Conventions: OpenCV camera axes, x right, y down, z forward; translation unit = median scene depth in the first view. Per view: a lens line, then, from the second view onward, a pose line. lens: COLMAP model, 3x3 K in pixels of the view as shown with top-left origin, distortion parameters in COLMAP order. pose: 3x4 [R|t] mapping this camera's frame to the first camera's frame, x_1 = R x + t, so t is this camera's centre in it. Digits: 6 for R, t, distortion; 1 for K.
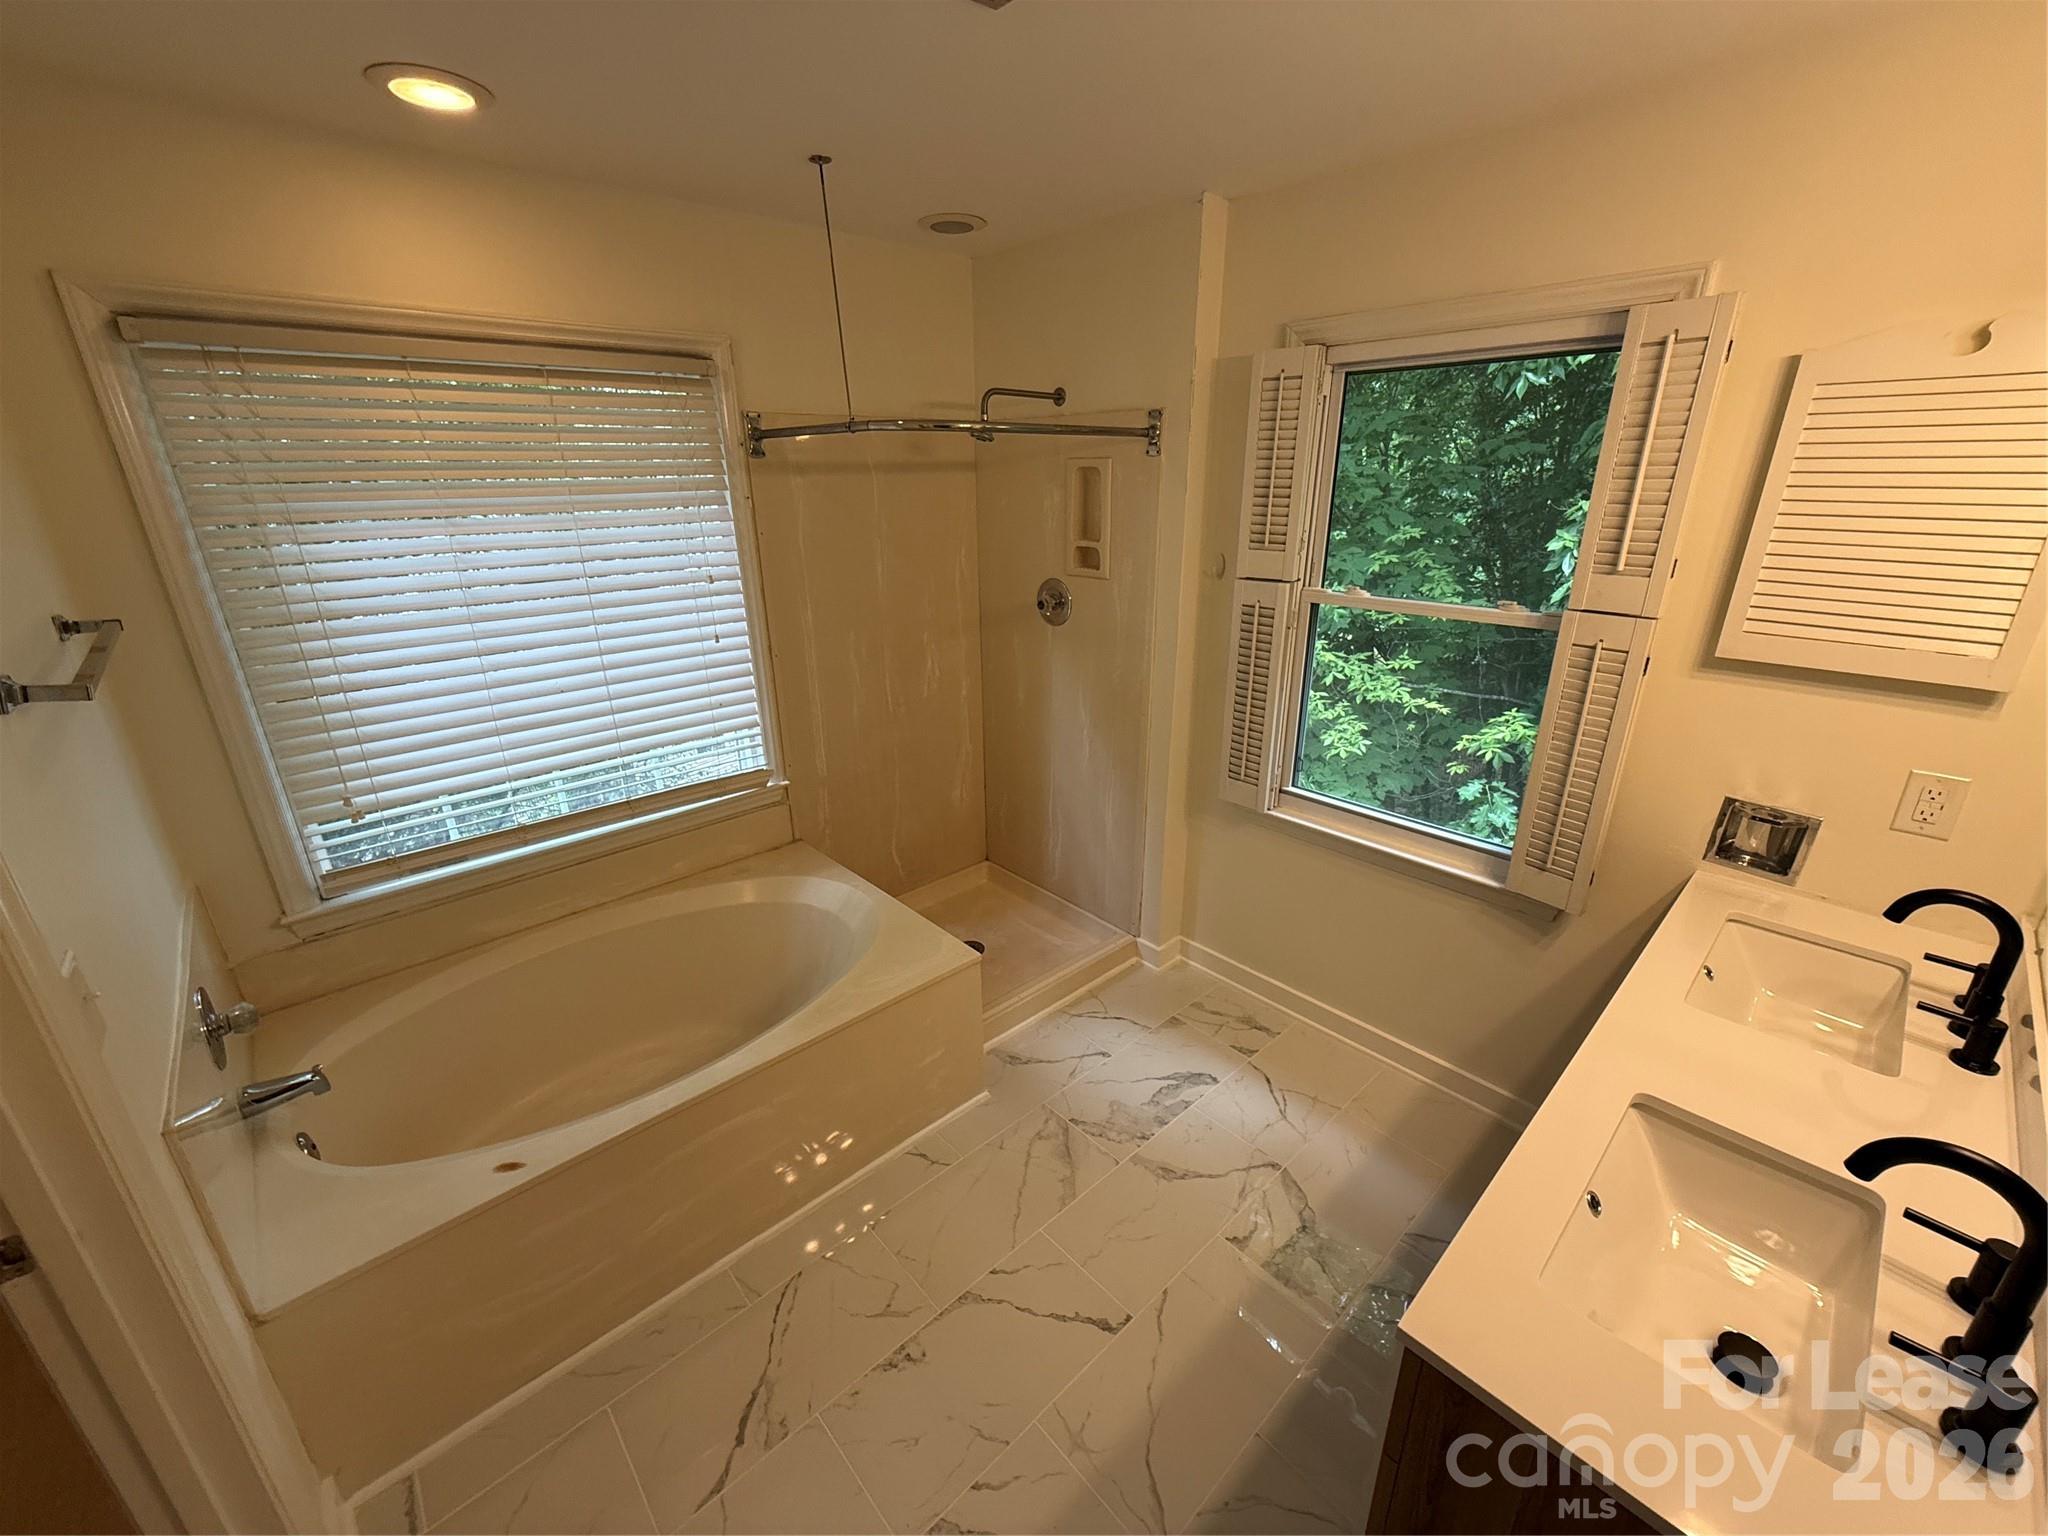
lens RADIAL K [[815.9, 0, 1028.0], [0, 815.9, 768.0], [0, 0, 1]] dist [0.000470, -0.000085]
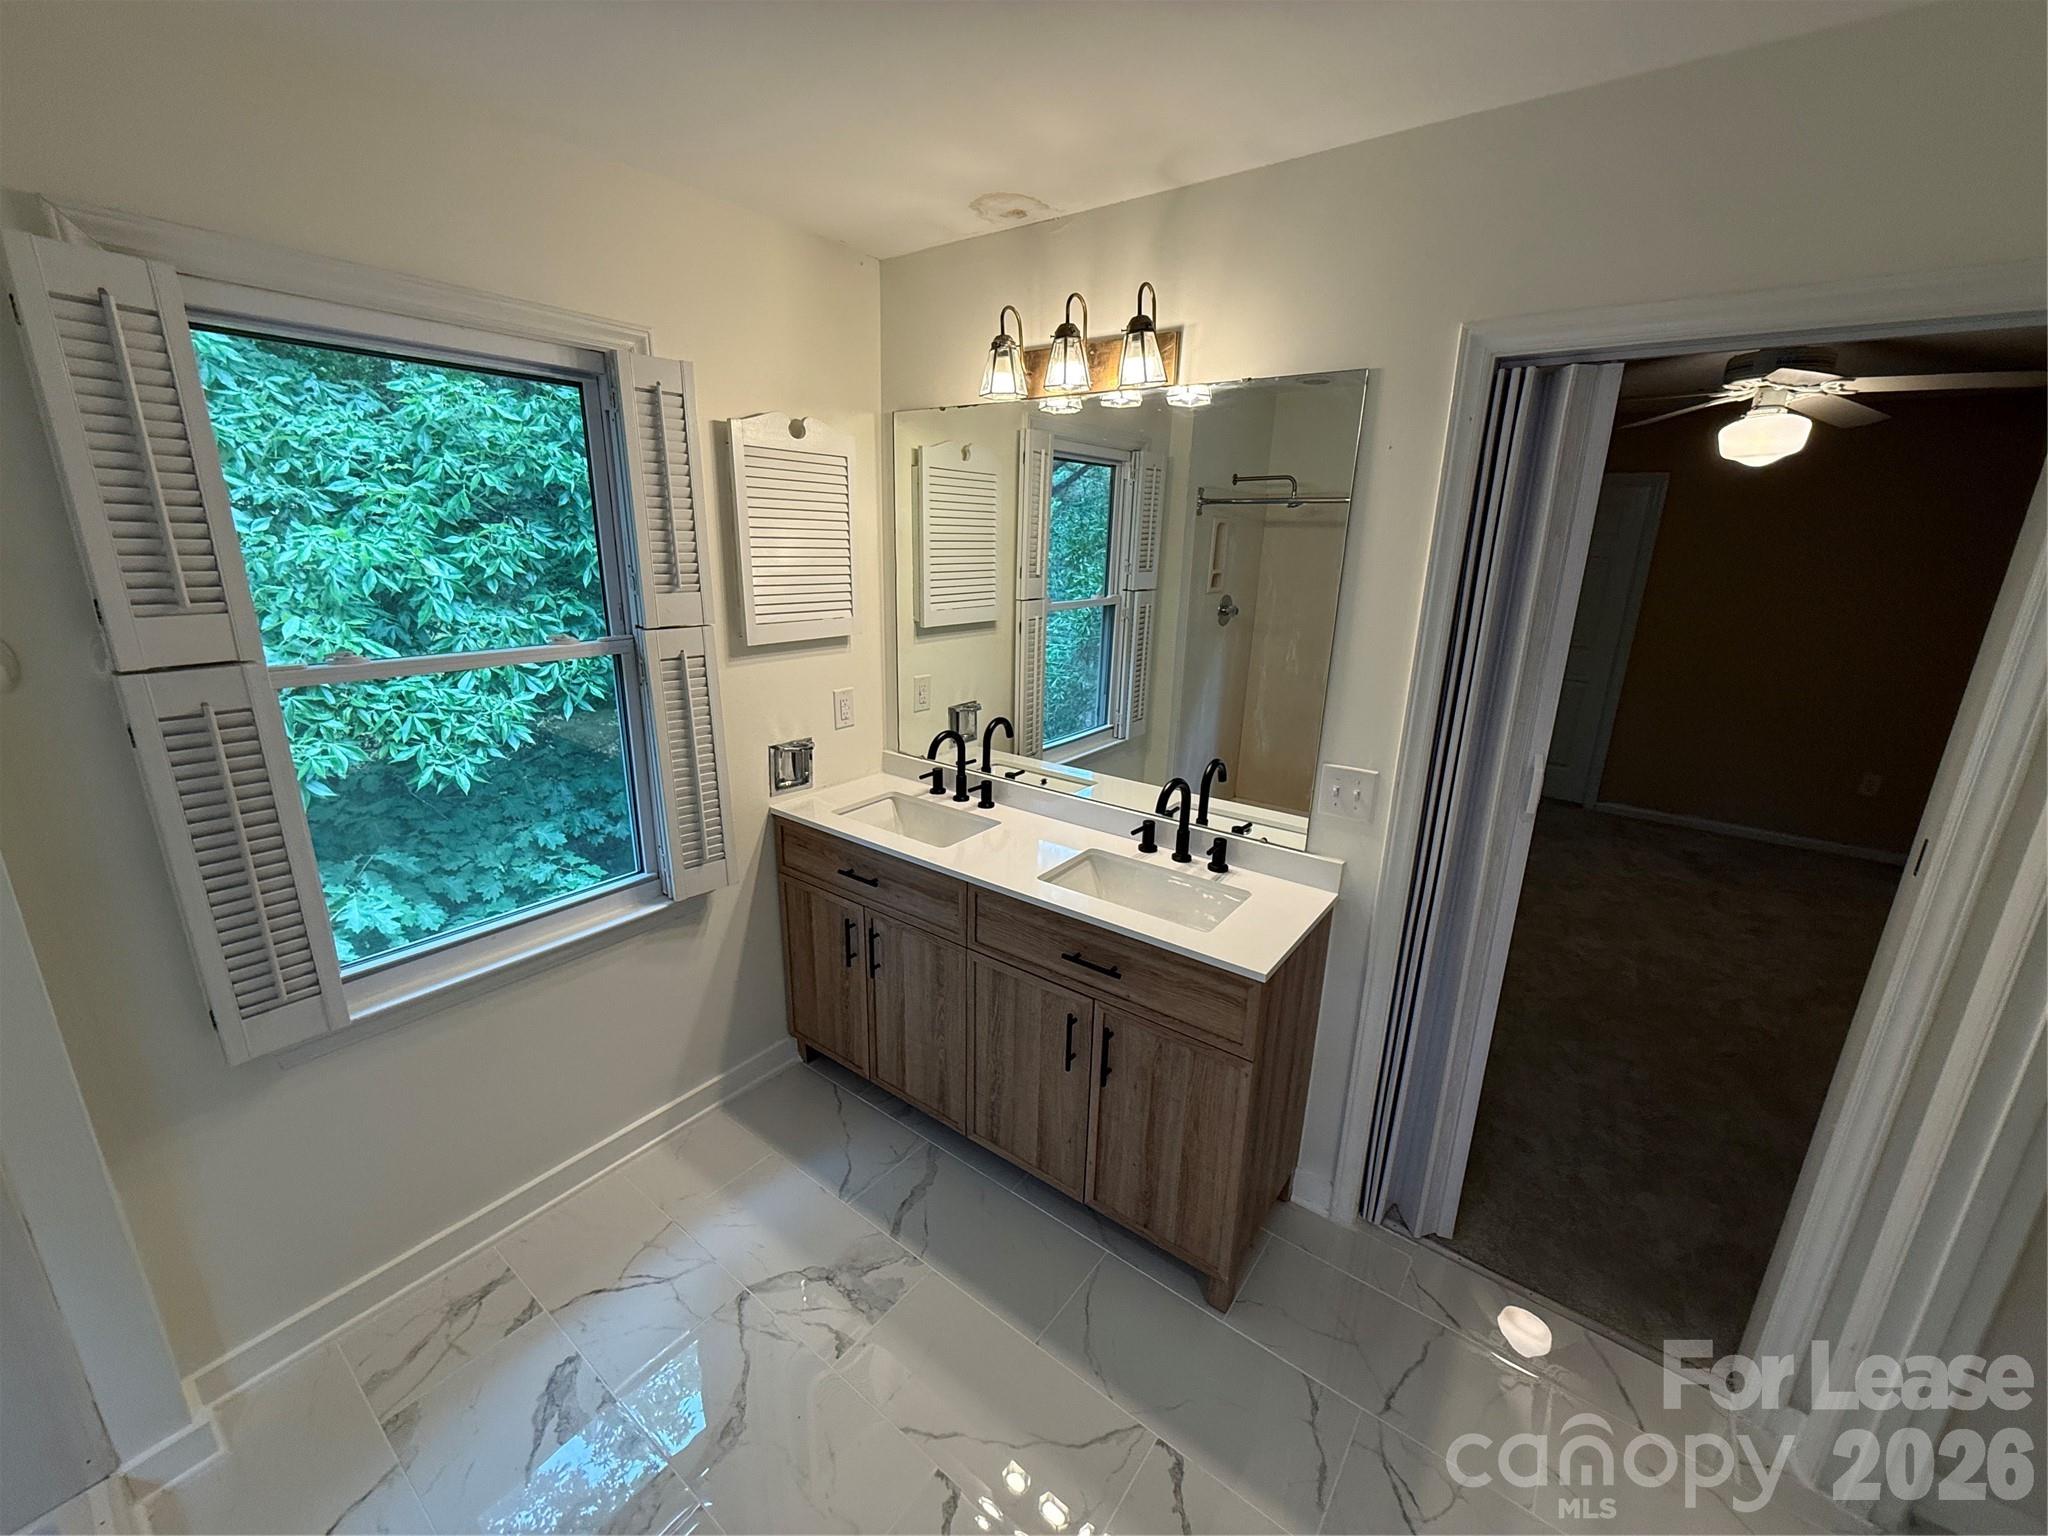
lens RADIAL K [[815.9, 0, 1028.0], [0, 815.9, 768.0], [0, 0, 1]] dist [0.000470, -0.000085]
pose [[-0.187247, -0.268388, 0.944937, -0.442543], [0.317912, 0.893623, 0.316811, -0.195836], [-0.929446, 0.359729, -0.082004, 0.641213]]
